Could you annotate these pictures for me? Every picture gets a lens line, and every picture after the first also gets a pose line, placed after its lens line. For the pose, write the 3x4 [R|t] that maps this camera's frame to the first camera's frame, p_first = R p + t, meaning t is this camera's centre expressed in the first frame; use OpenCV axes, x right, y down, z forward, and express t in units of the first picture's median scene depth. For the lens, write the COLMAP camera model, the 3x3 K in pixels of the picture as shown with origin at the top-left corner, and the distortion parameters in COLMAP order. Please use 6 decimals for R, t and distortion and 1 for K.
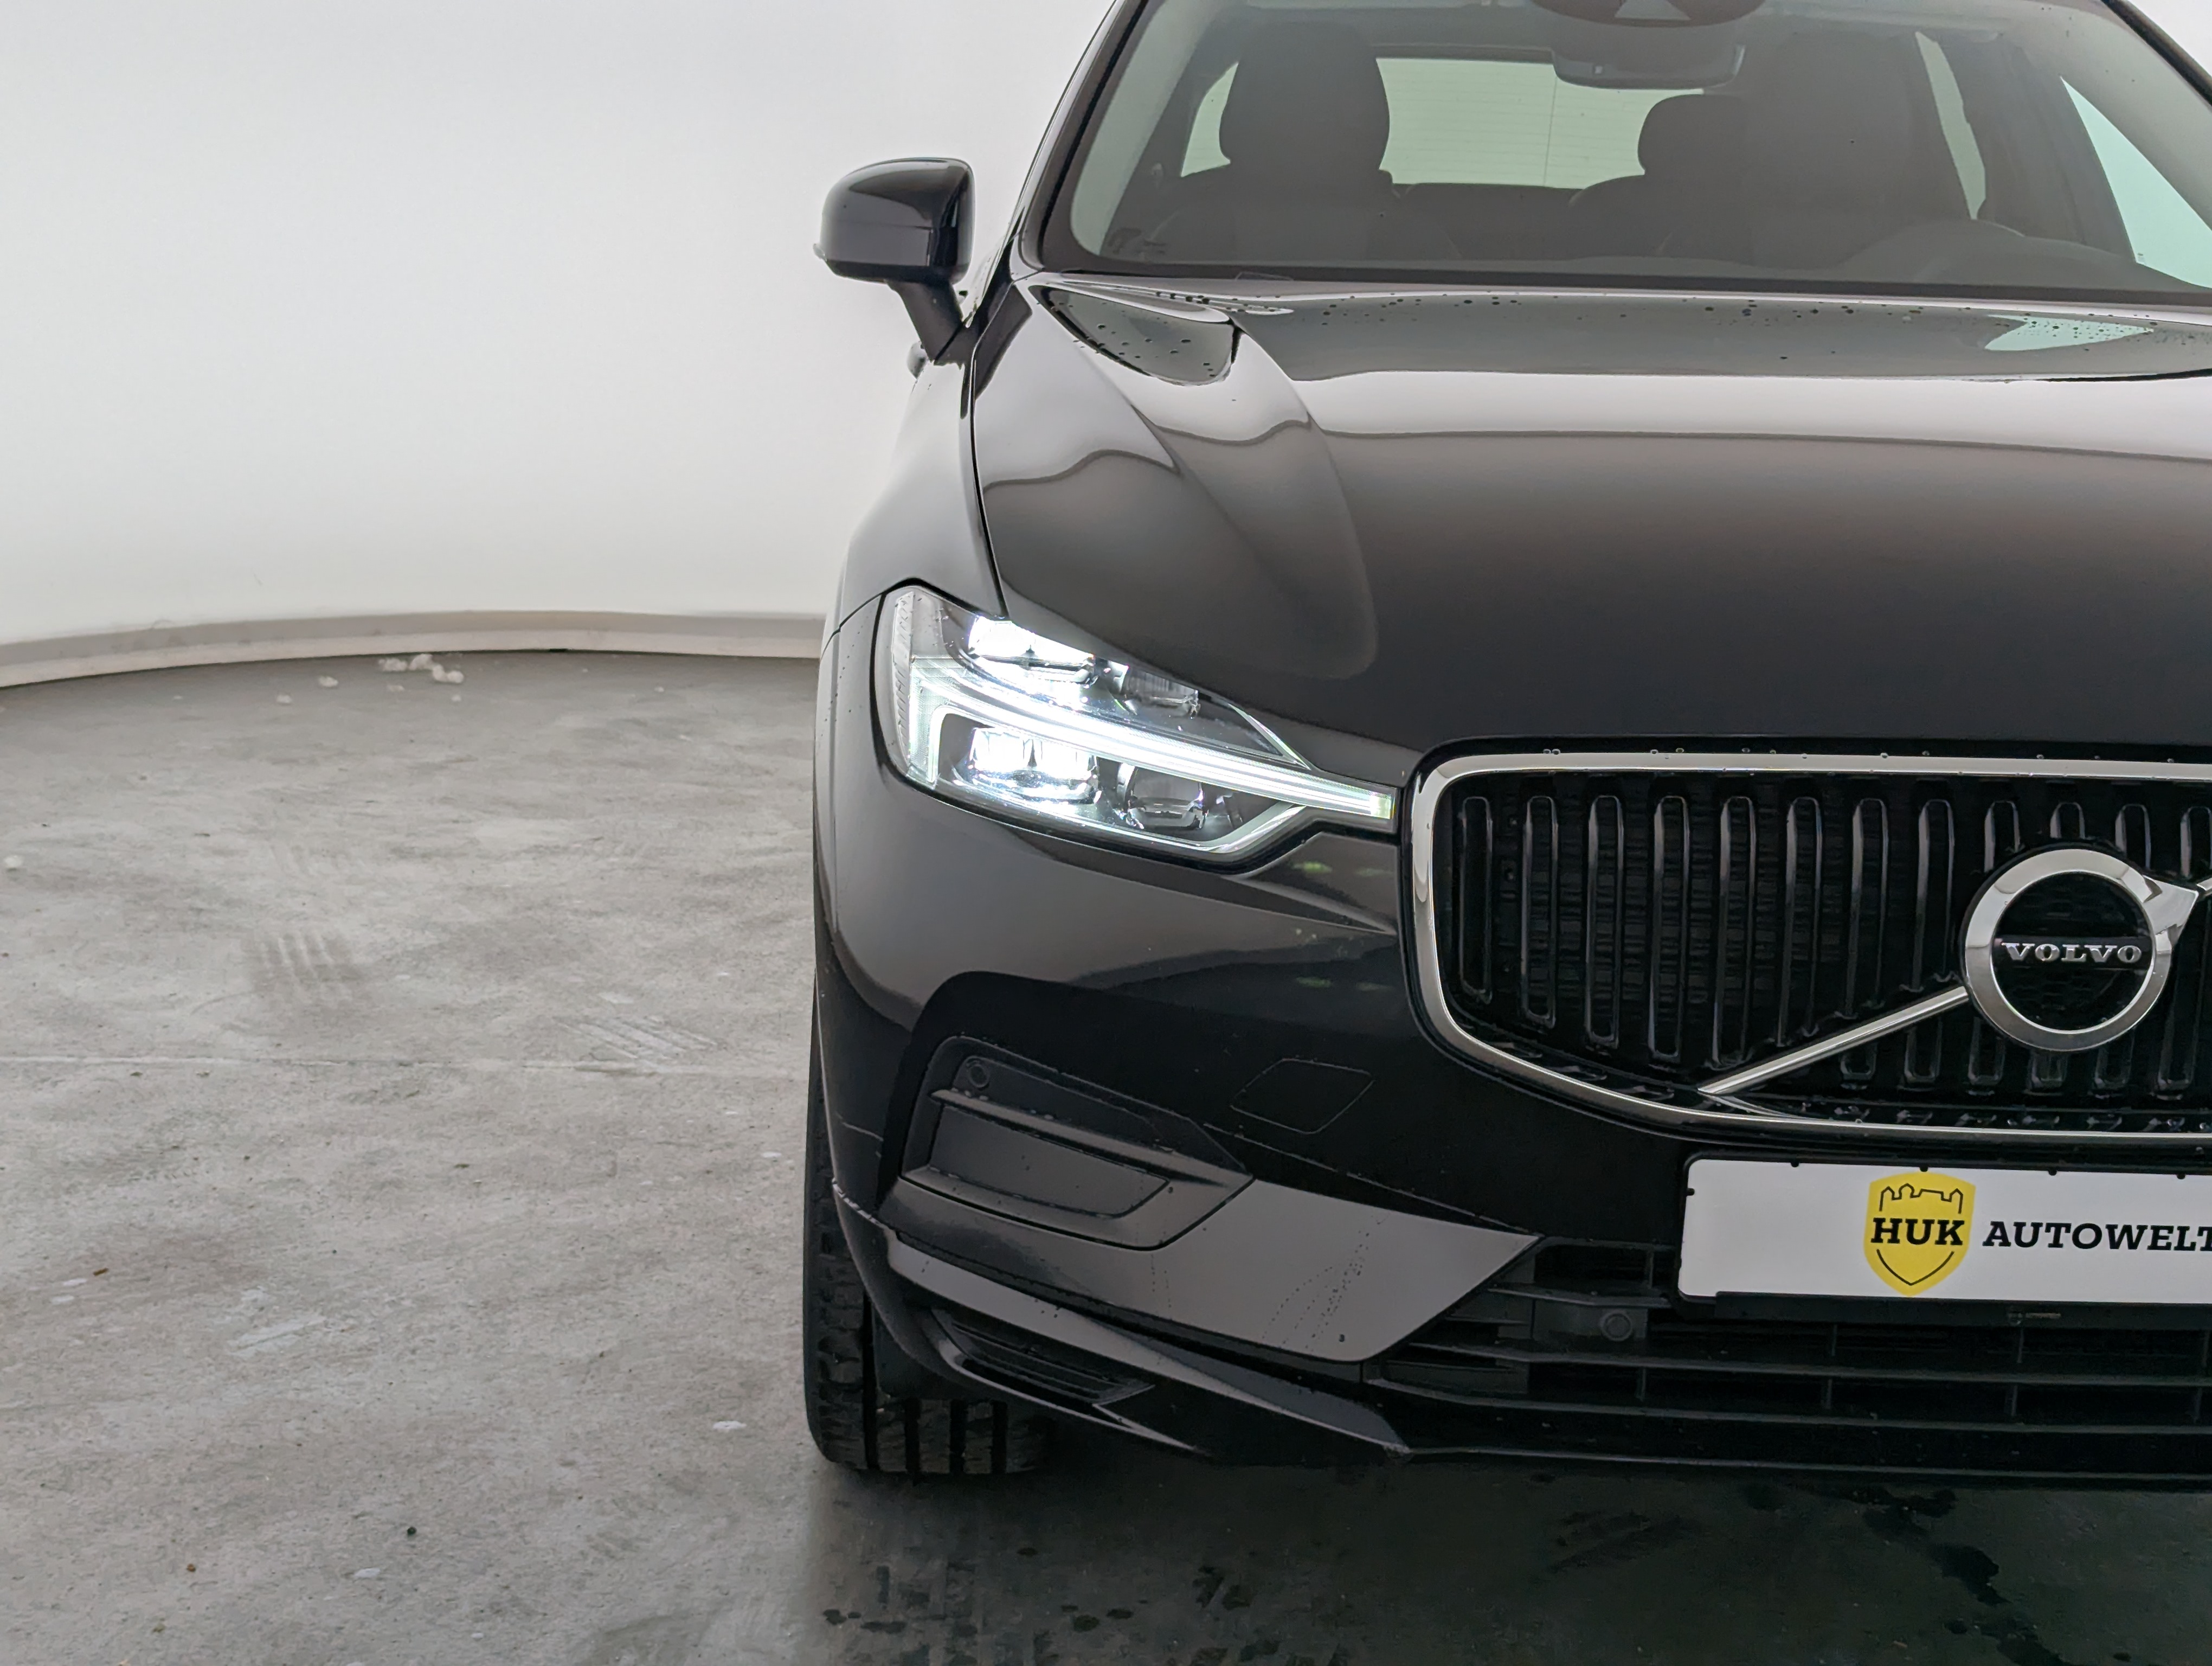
lens RADIAL K [[3316.3, 0, 1183.7], [0, 3316.3, 783.2], [0, 0, 1]] dist [0.259229, -0.937931]
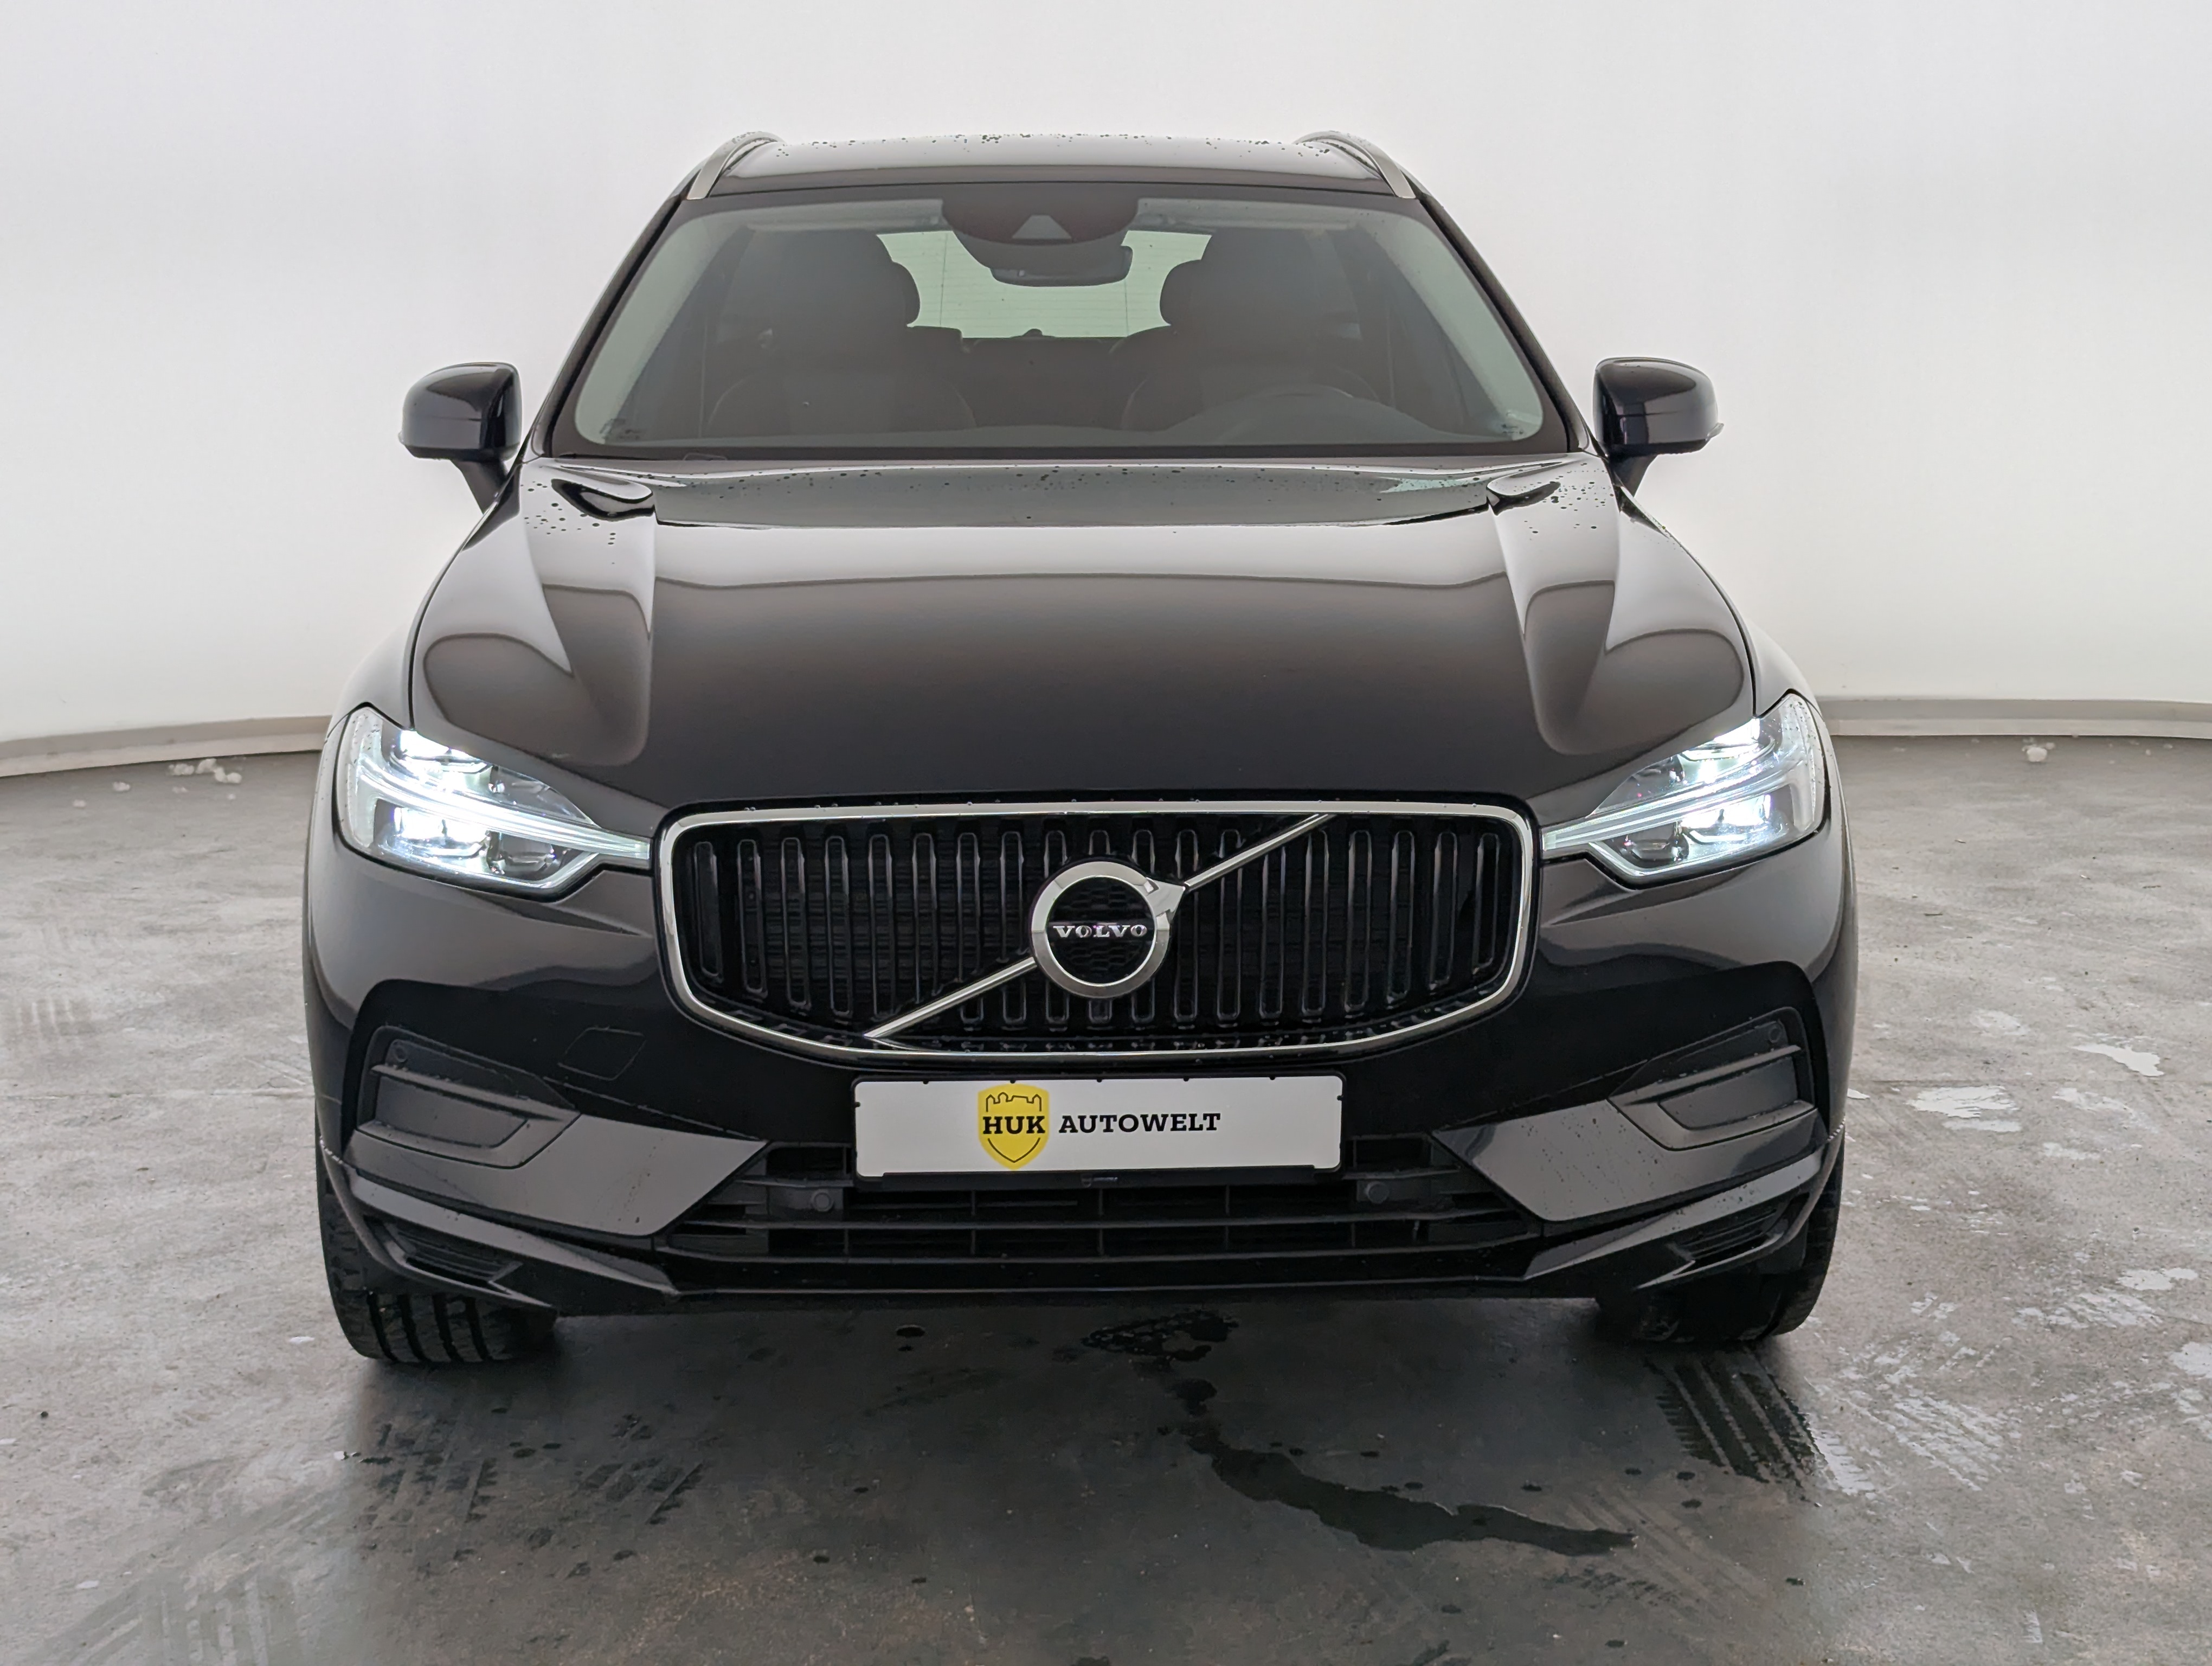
lens RADIAL K [[3349.2, 0, 1107.4], [0, 3349.2, 752.7], [0, 0, 1]] dist [0.195618, -0.465342]
pose [[0.999258, -0.038251, -0.004500, 0.249561], [0.038104, 0.998852, -0.029026, 0.013194], [0.005605, 0.028833, 0.999569, -0.439167]]
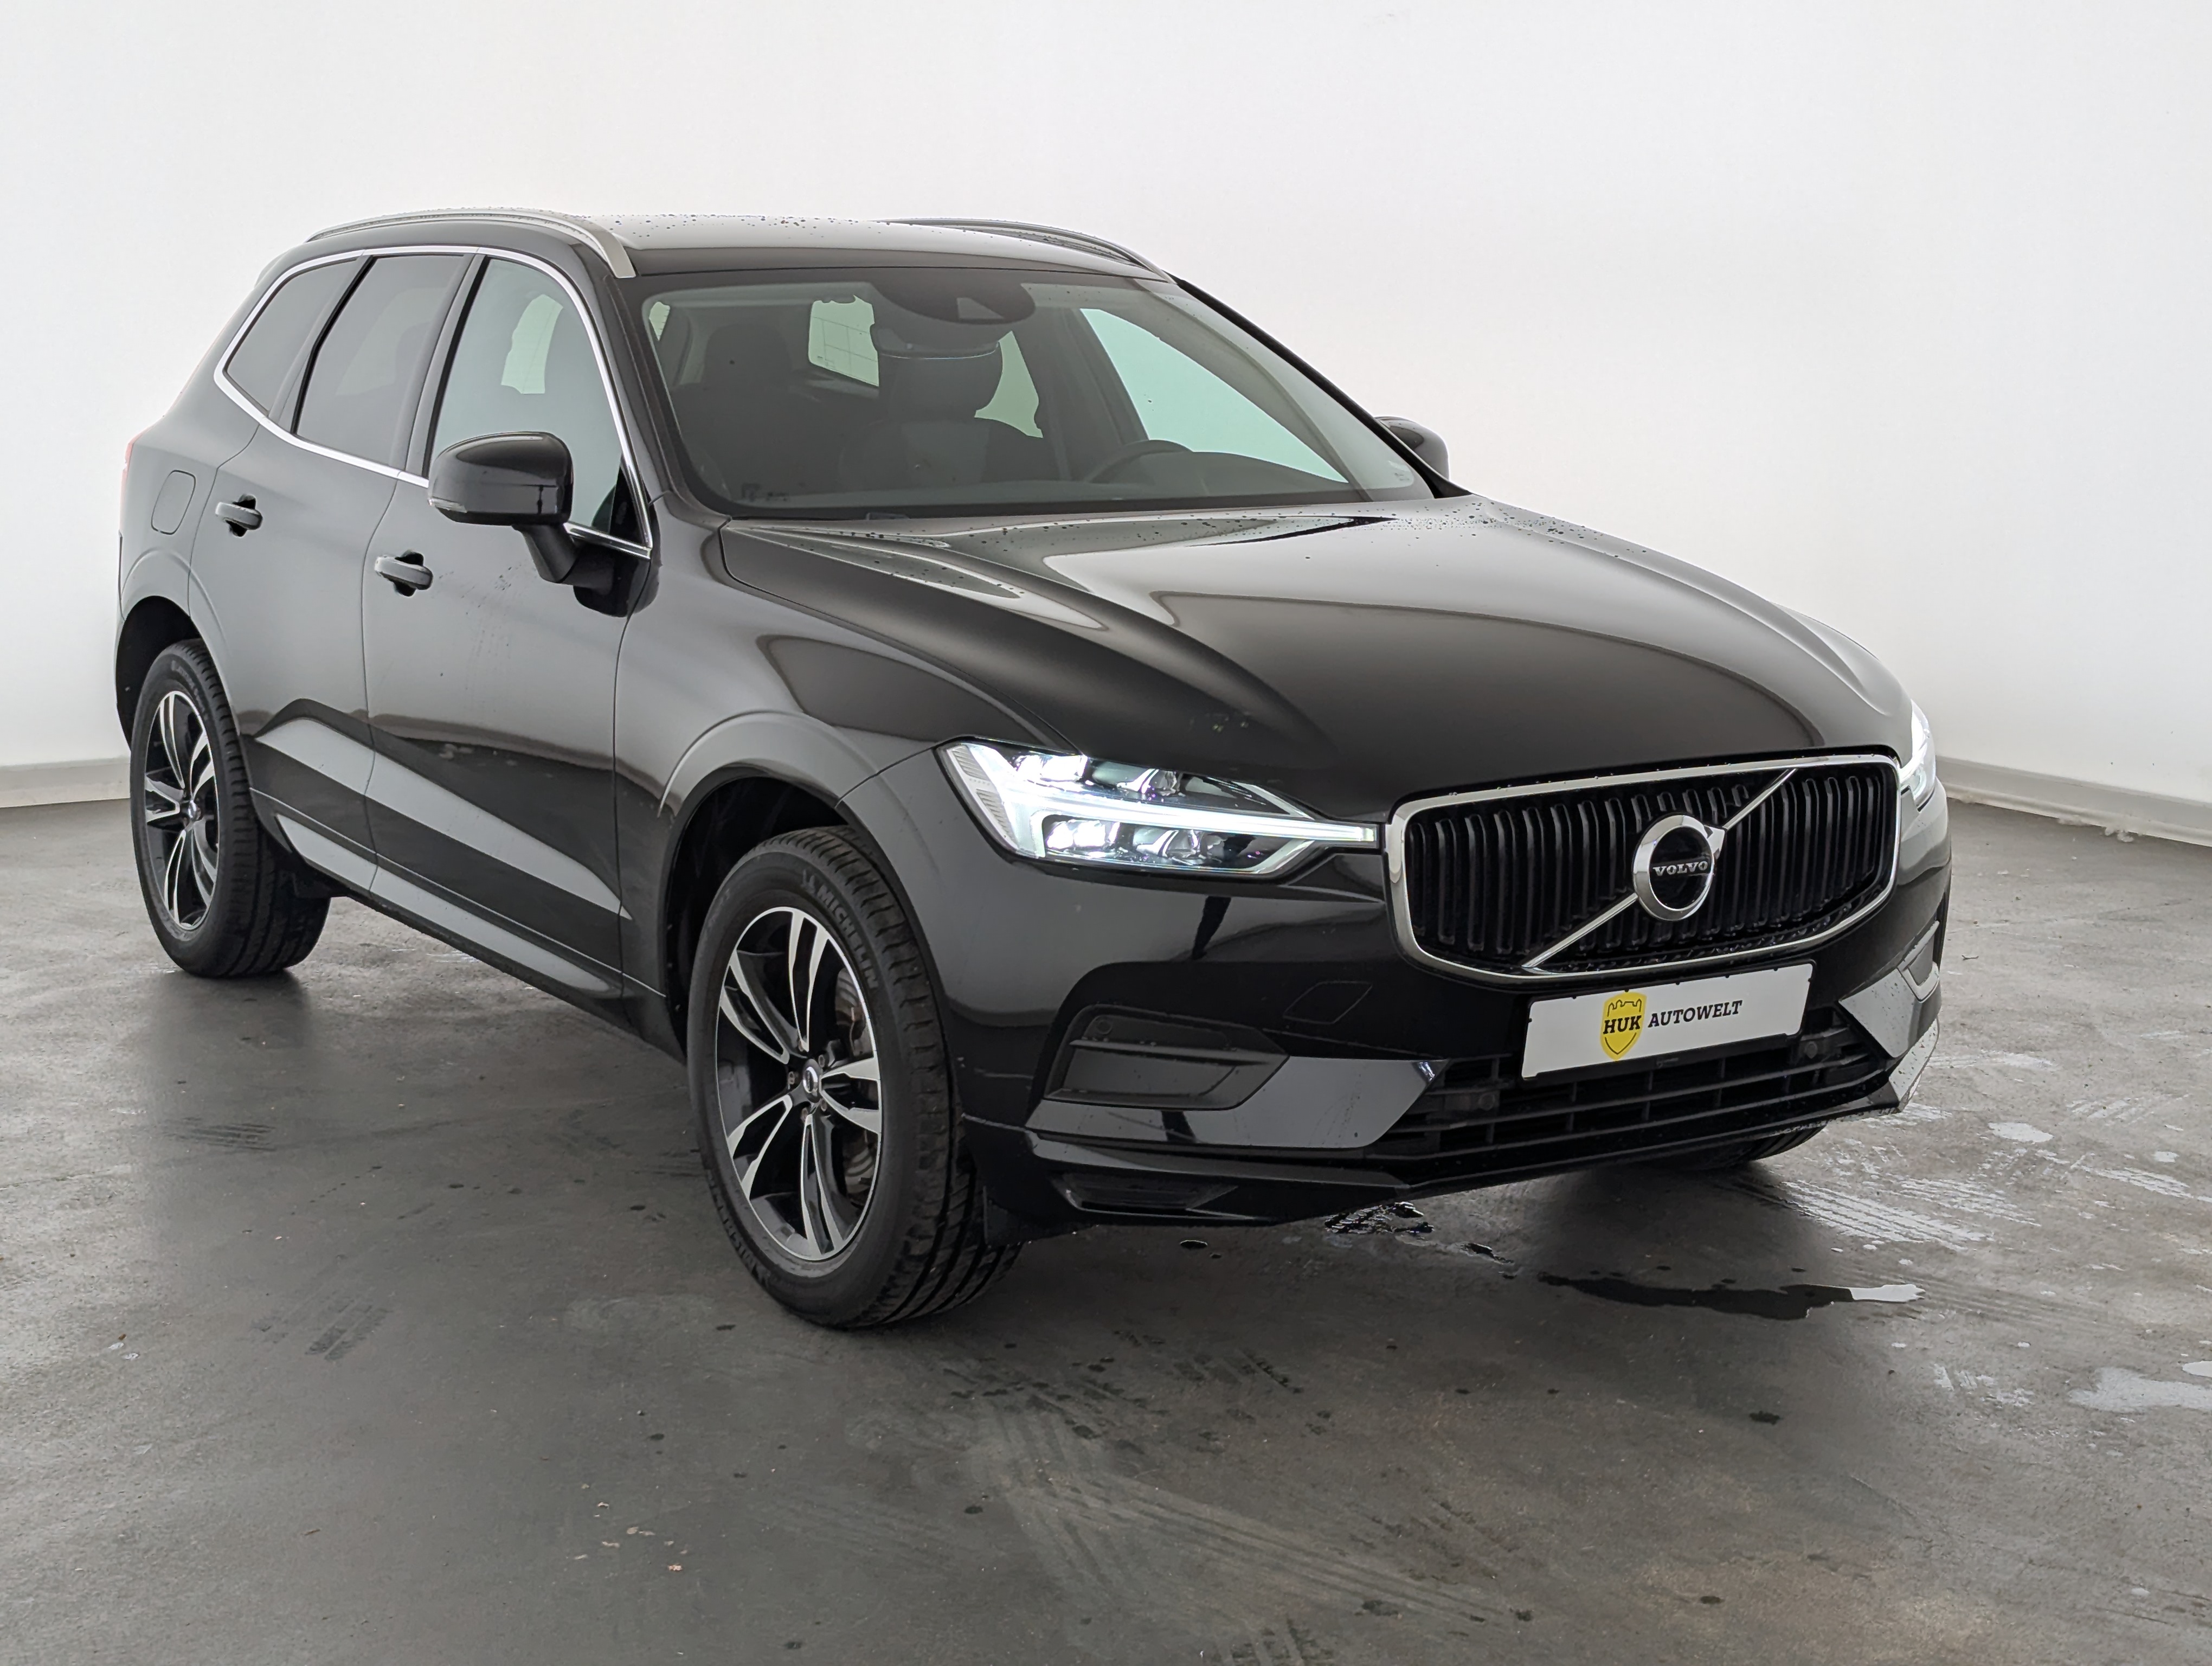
lens RADIAL K [[3316.3, 0, 1183.7], [0, 3316.3, 783.2], [0, 0, 1]] dist [0.259229, -0.937931]
pose [[0.853745, -0.106272, 0.509732, -0.862821], [0.114733, 0.993284, 0.014921, -0.054239], [-0.507894, 0.045744, 0.860204, -0.462680]]
